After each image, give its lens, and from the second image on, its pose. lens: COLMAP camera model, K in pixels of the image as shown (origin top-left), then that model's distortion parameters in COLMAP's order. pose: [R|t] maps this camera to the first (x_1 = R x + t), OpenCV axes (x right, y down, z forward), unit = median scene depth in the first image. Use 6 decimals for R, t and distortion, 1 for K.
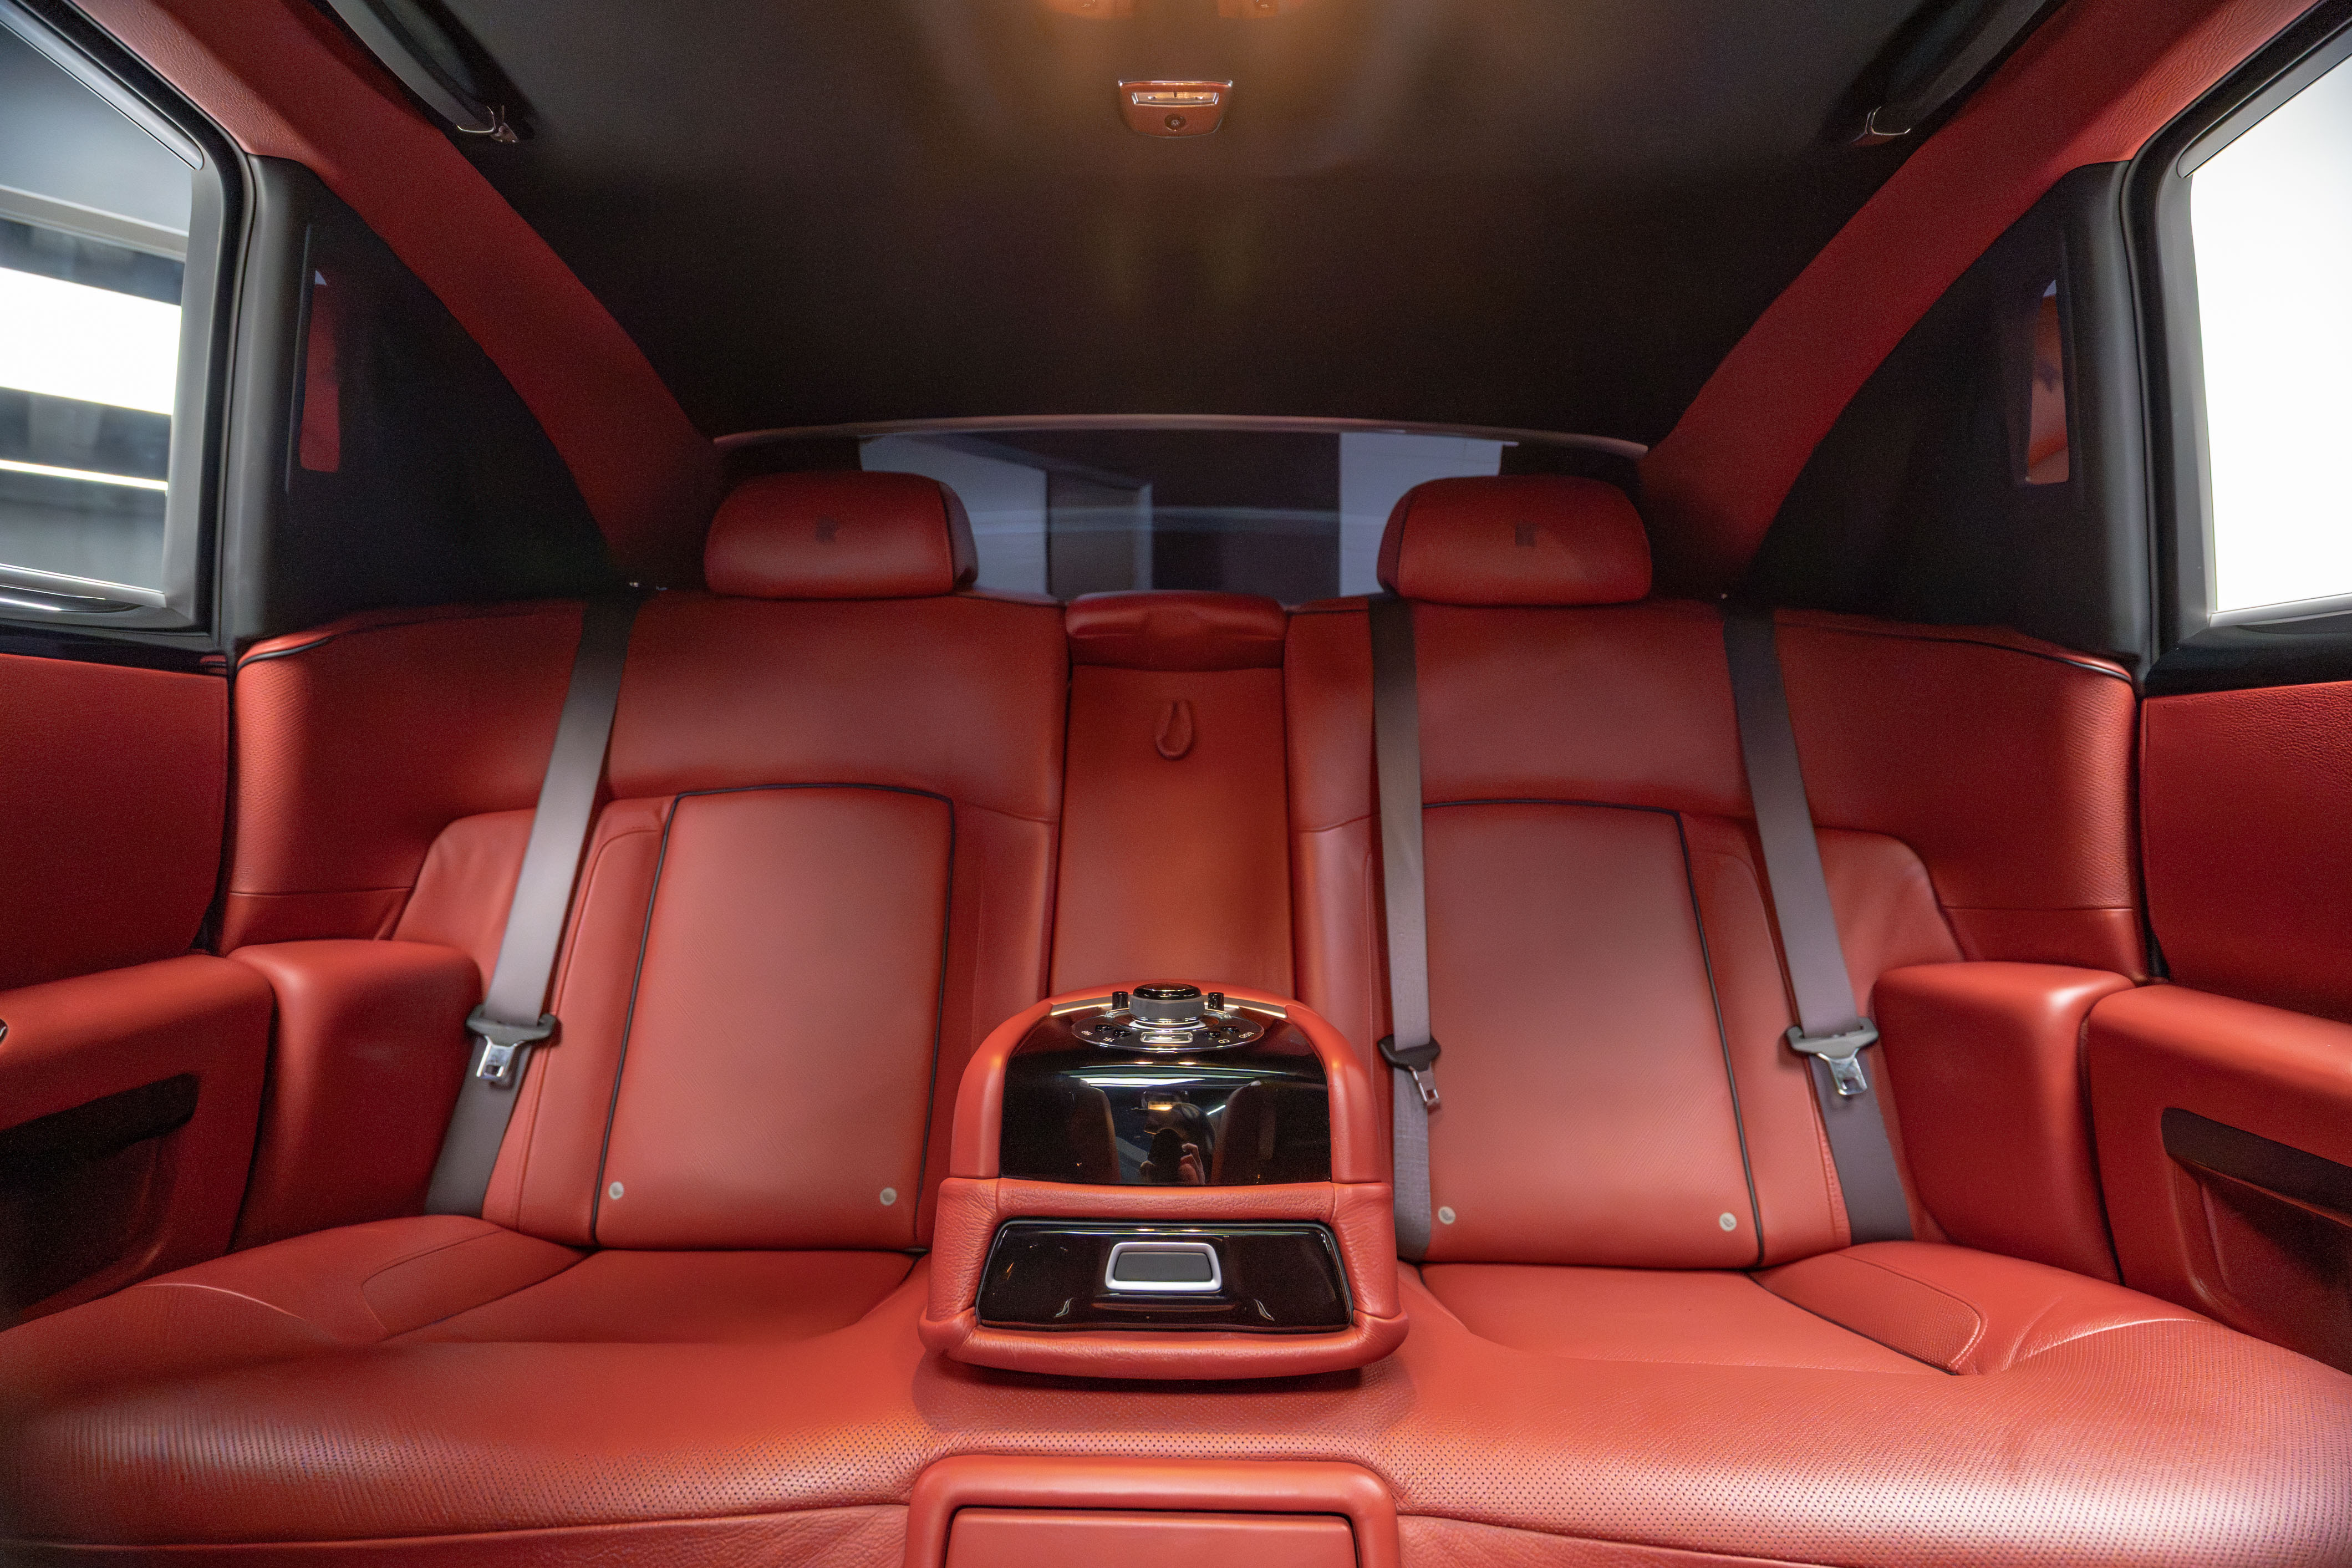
lens RADIAL K [[1070.7, 0, 1184.1], [0, 1070.7, 782.3], [0, 0, 1]] dist [0.000727, -0.000304]
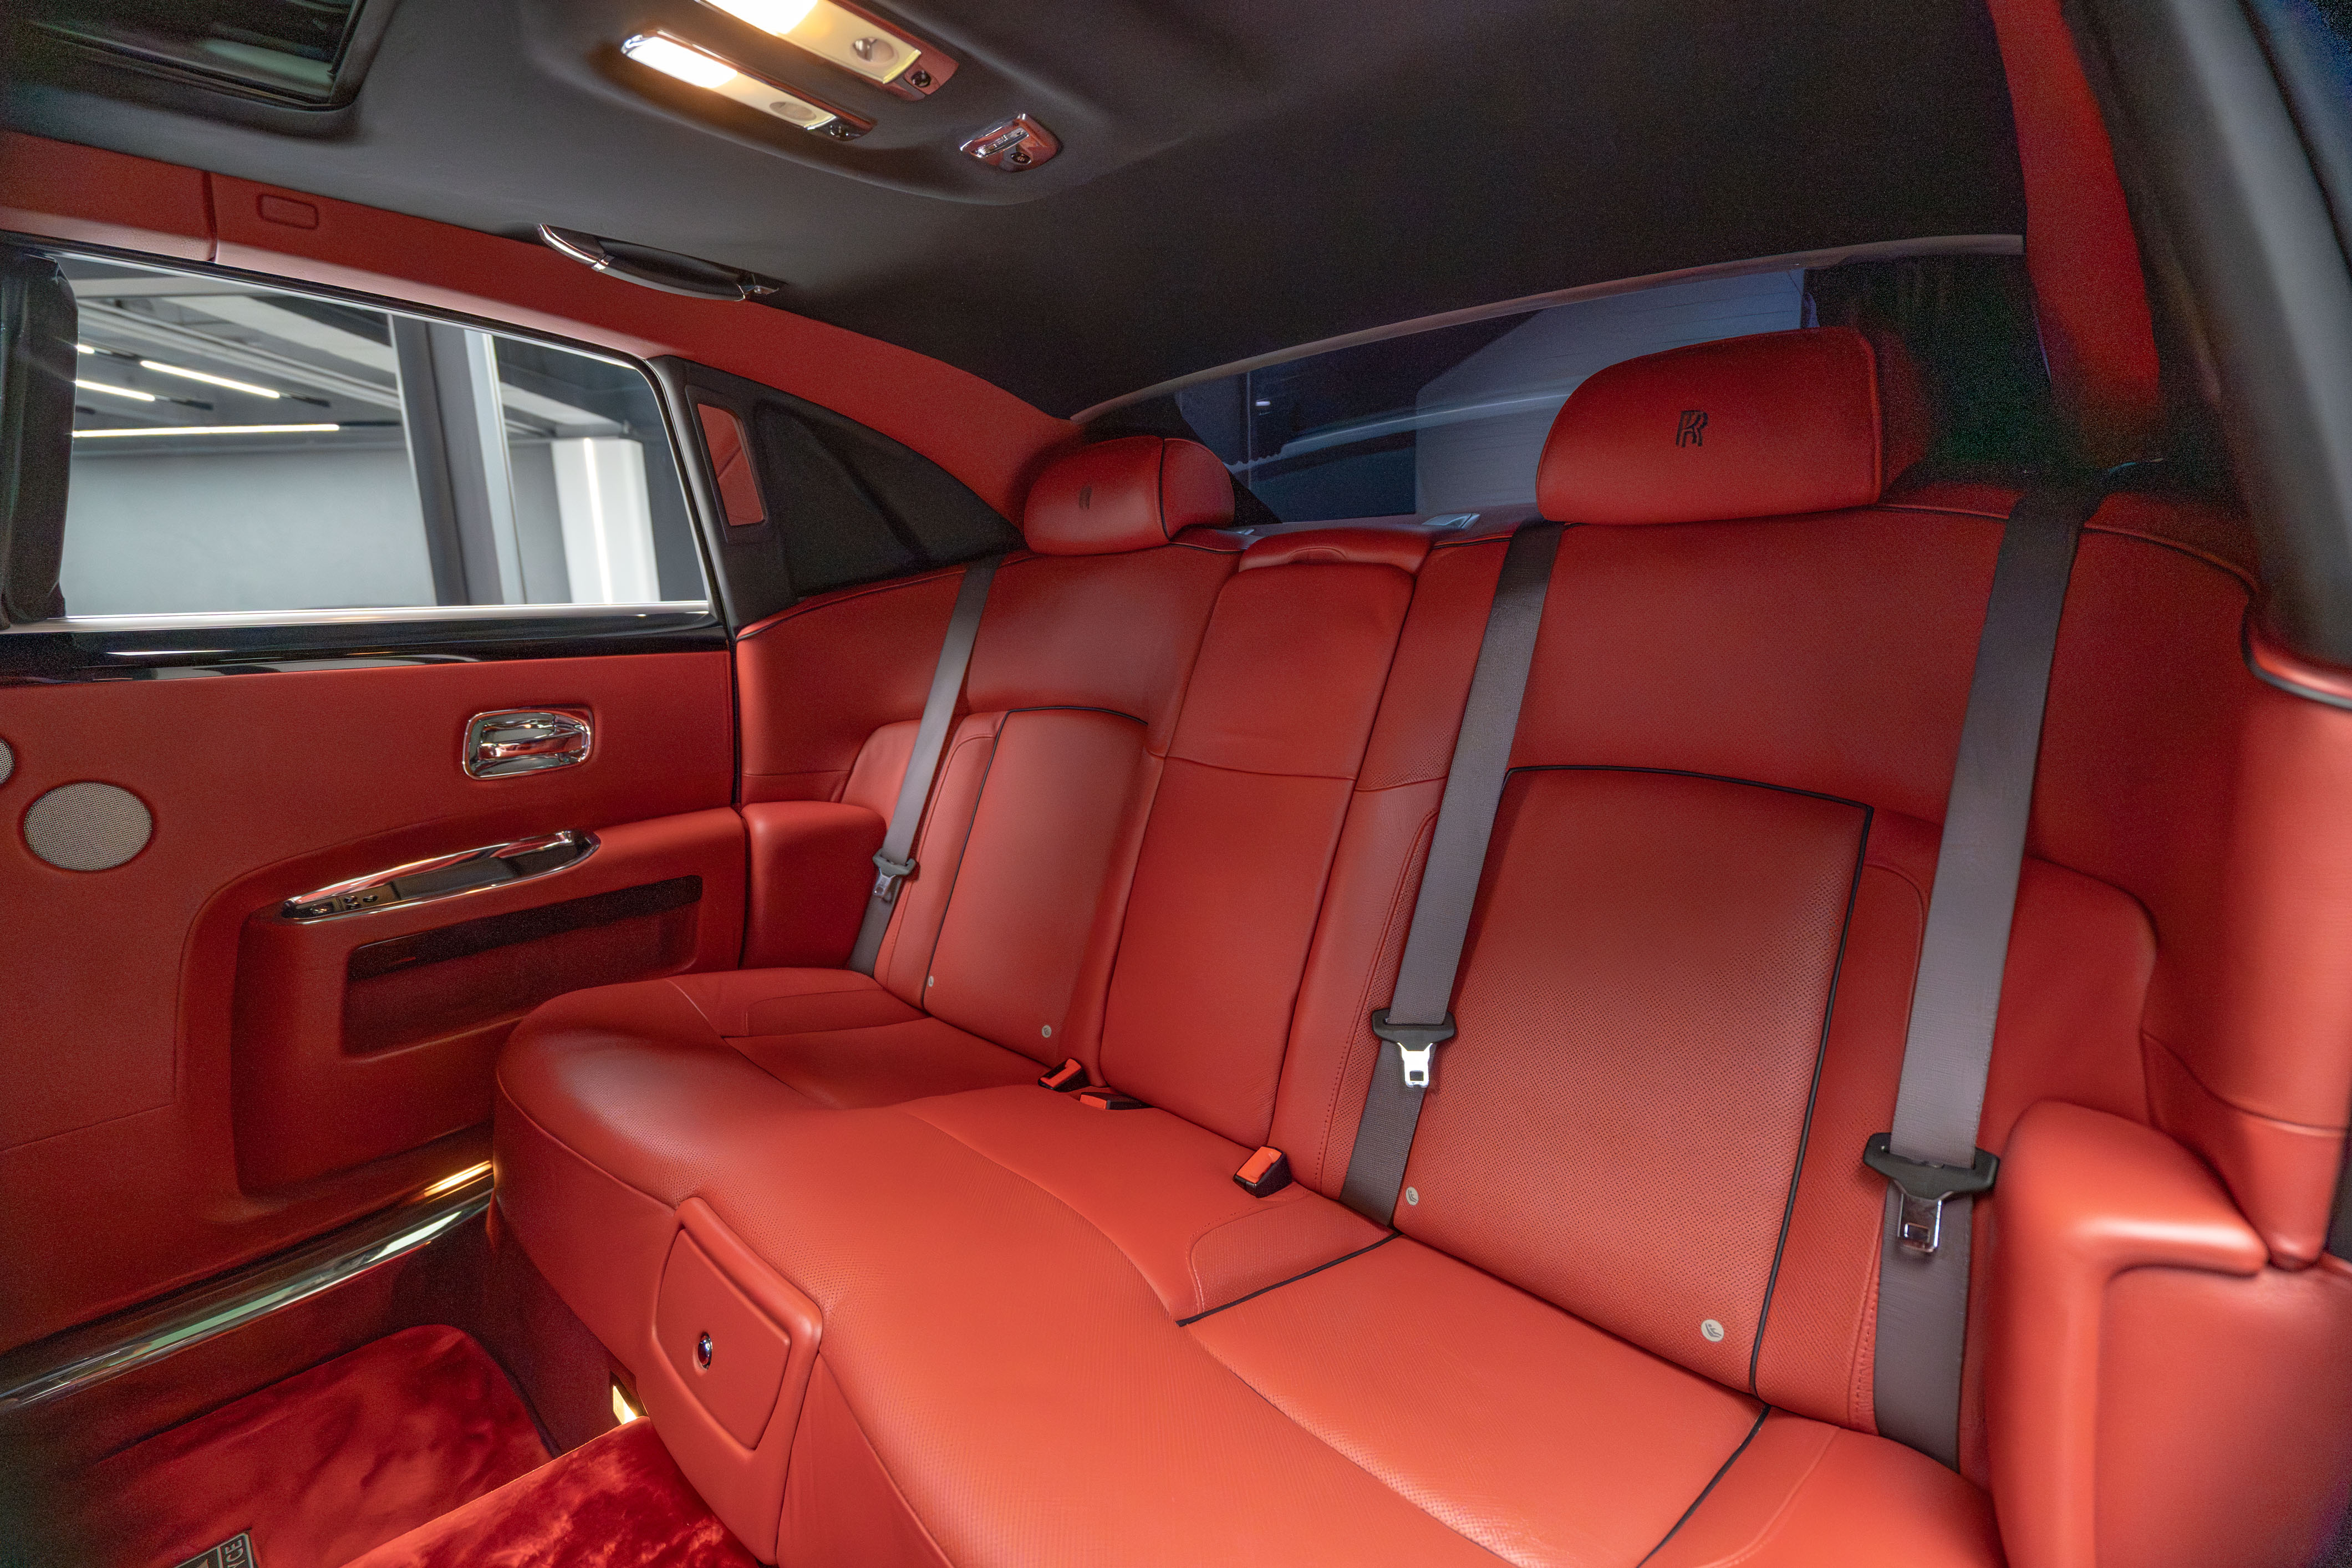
lens RADIAL K [[1070.7, 0, 1177.5], [0, 1070.7, 777.7], [0, 0, 1]] dist [0.000727, -0.000304]
pose [[0.725764, 0.097672, -0.680975, 0.716794], [0.018431, 0.986754, 0.161173, -0.138413], [0.687697, -0.129525, 0.714351, 0.196325]]
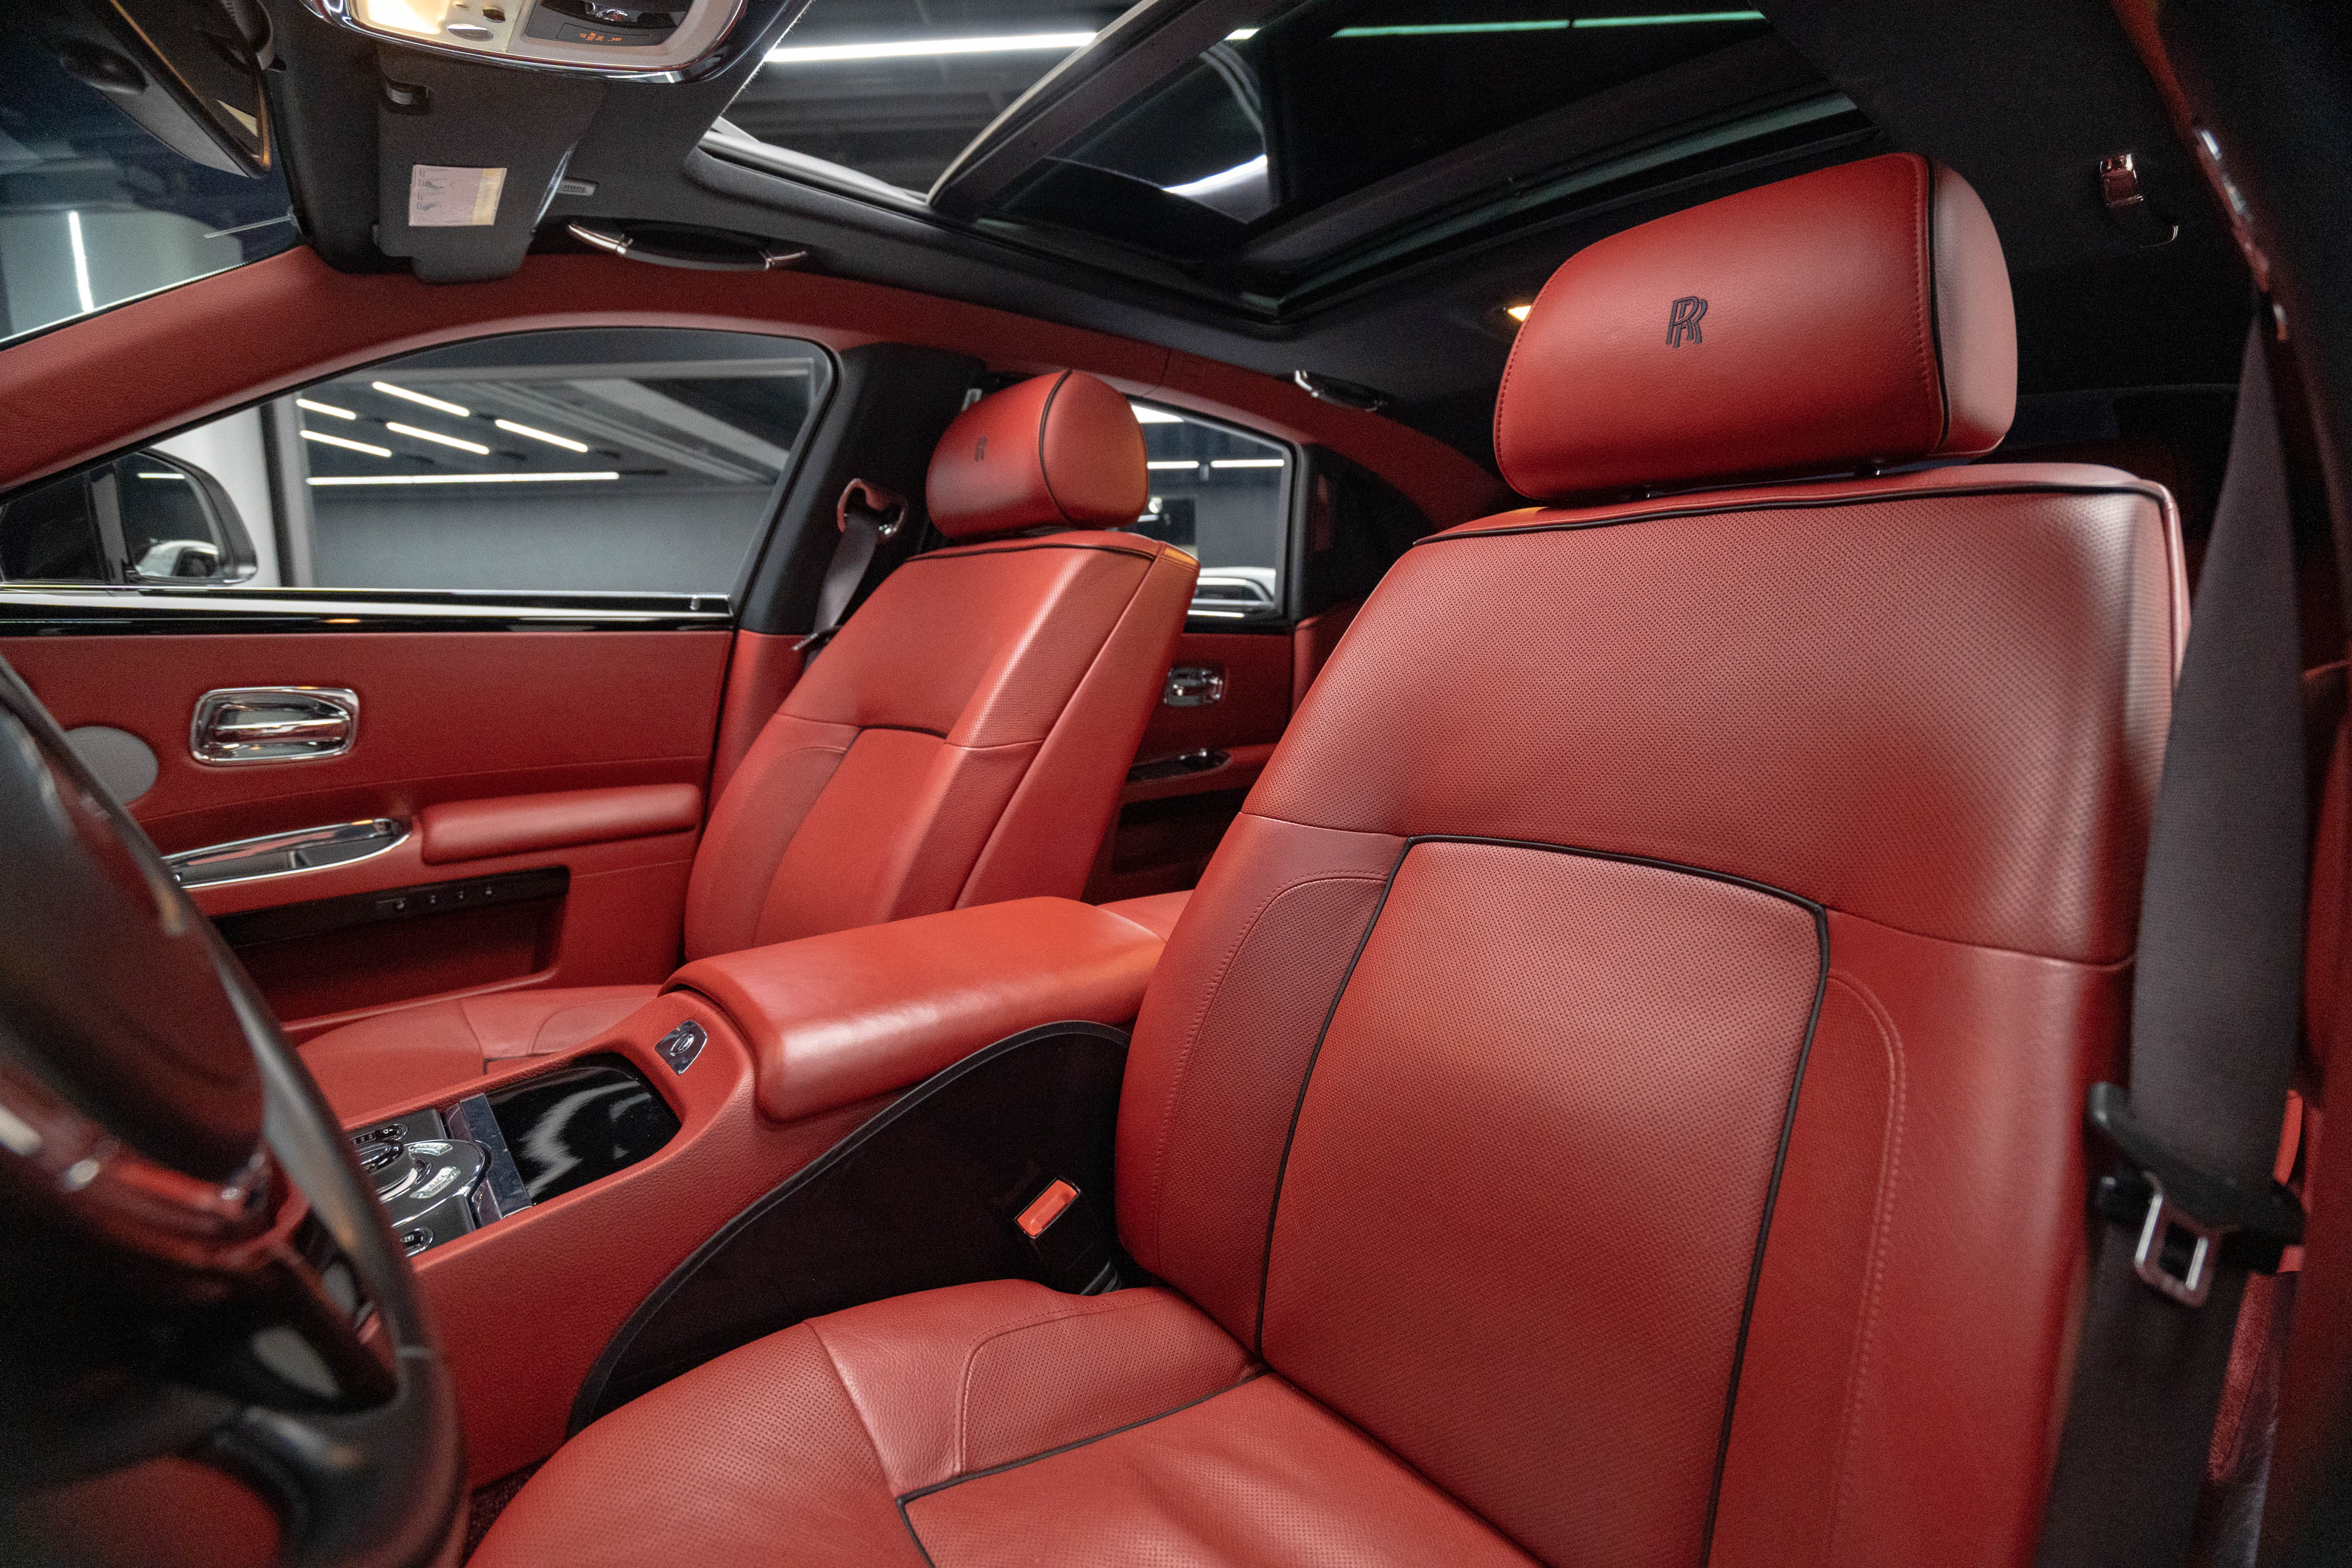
lens RADIAL K [[1070.7, 0, 1180.4], [0, 1070.7, 788.0], [0, 0, 1]] dist [0.000727, -0.000304]
pose [[0.665898, 0.094751, -0.740002, 0.739789], [0.001578, 0.991721, 0.128401, -0.056750], [0.746041, -0.086670, 0.660235, -0.791331]]
